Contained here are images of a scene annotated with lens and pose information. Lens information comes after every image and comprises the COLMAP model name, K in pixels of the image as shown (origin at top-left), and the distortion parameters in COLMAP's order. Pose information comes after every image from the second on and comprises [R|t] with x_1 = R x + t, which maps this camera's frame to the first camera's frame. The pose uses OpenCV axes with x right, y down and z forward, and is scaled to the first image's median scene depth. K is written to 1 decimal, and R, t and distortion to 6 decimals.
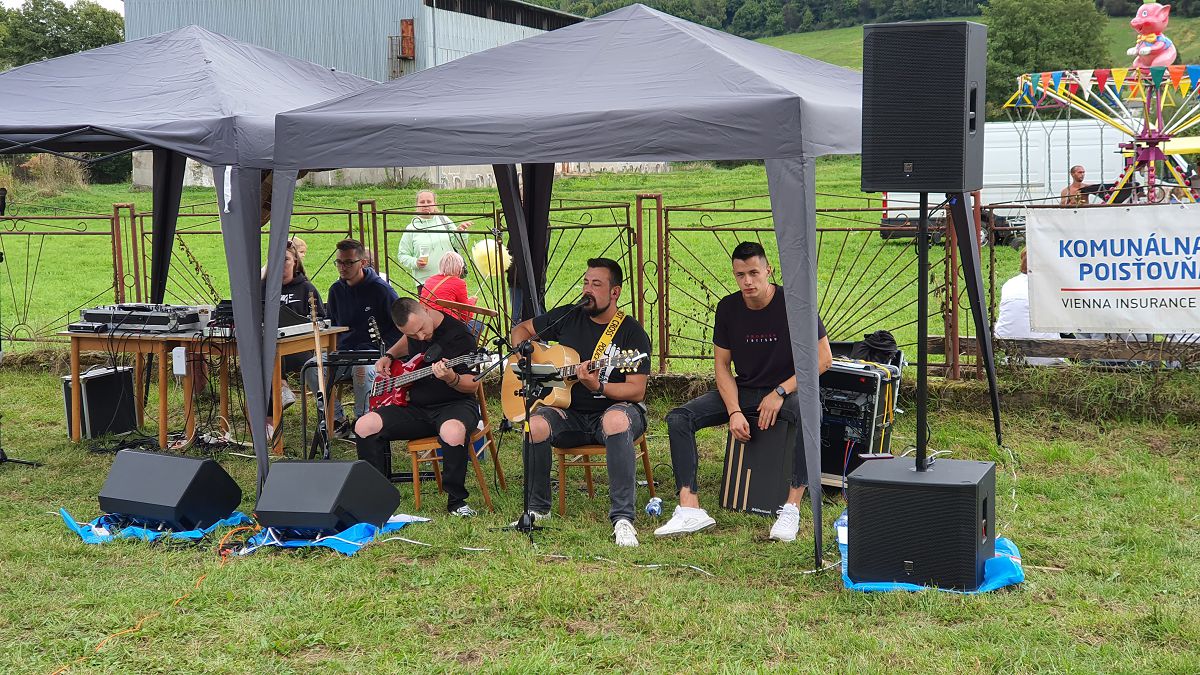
lens RADIAL K [[1799.5, 0, 600.0], [0, 1799.5, 337.5], [0, 0, 1]] dist [0.197238, 0.058004]
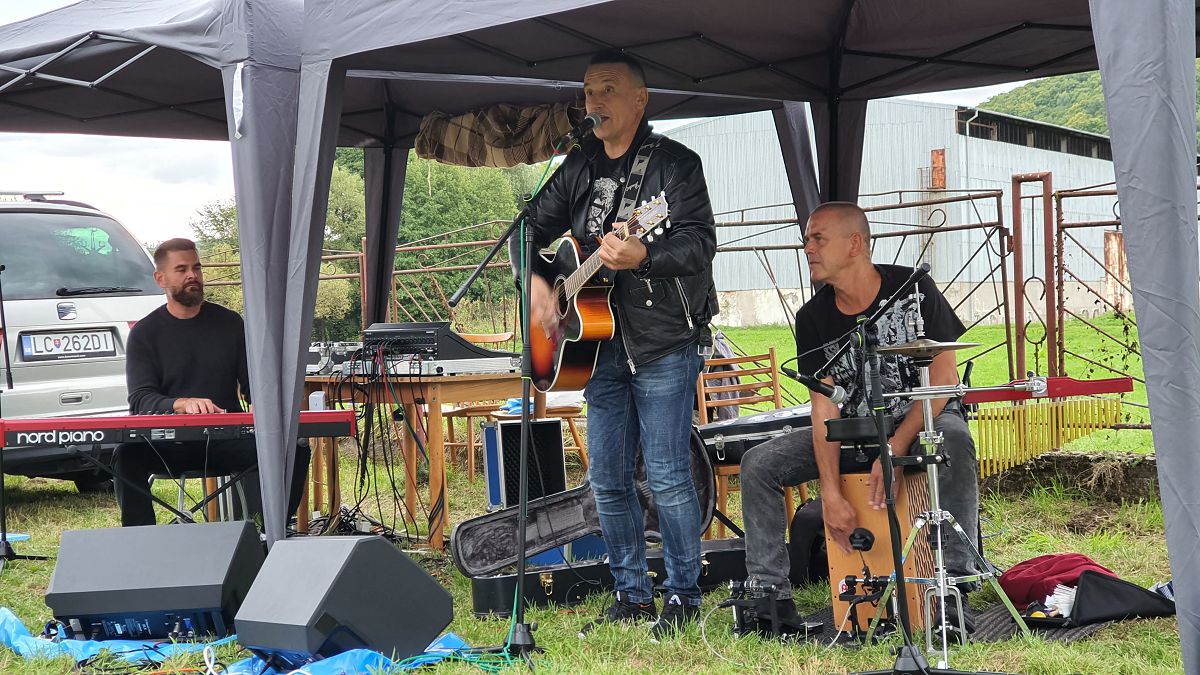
lens RADIAL K [[1799.5, 0, 600.0], [0, 1799.5, 337.5], [0, 0, 1]] dist [0.197238, 0.058004]
pose [[0.953705, -0.004276, -0.300712, 0.076054], [-0.021353, 0.996413, -0.081887, 0.036043], [0.299983, 0.084517, 0.950193, 0.336225]]
